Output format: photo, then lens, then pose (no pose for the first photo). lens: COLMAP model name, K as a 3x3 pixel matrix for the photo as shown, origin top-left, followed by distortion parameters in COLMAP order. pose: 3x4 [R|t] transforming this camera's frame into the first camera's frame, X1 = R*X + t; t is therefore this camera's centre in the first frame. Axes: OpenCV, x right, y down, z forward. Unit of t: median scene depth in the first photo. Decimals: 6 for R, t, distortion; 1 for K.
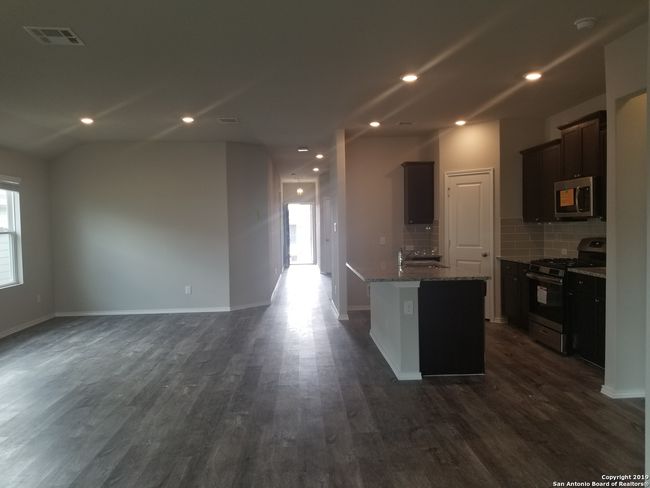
lens RADIAL K [[505.9, 0, 320.3], [0, 505.9, 244.2], [0, 0, 1]] dist [0.071421, -0.127052]
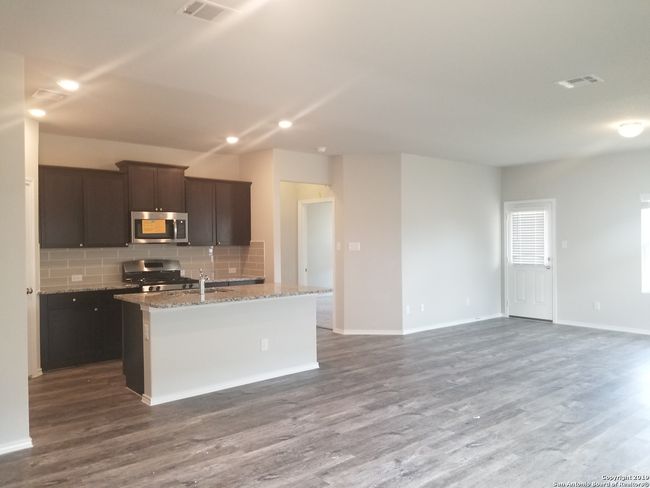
lens RADIAL K [[505.9, 0, 320.3], [0, 505.9, 244.2], [0, 0, 1]] dist [0.071421, -0.127052]
pose [[-0.606718, 0.016311, 0.794750, -0.885932], [0.050402, 0.998567, 0.017983, -0.065650], [-0.793317, 0.050968, -0.606671, 1.799773]]
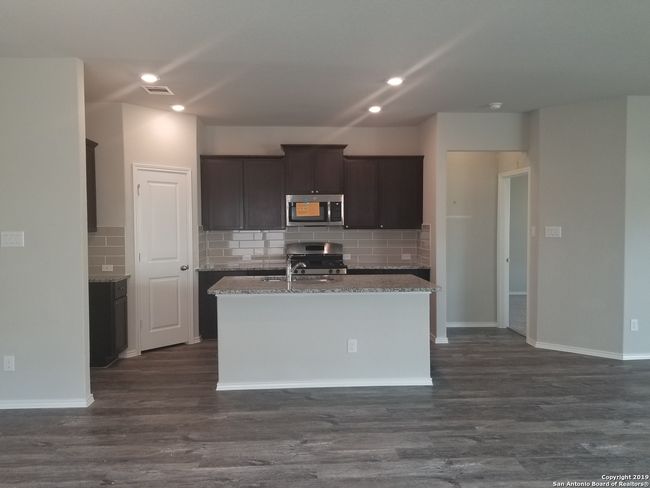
lens RADIAL K [[505.9, 0, 320.3], [0, 505.9, 244.2], [0, 0, 1]] dist [0.071421, -0.127052]
pose [[-0.005838, -0.022934, 0.999720, -0.871739], [0.046223, 0.998662, 0.023180, -0.046295], [-0.998914, 0.046345, -0.004770, 1.247547]]
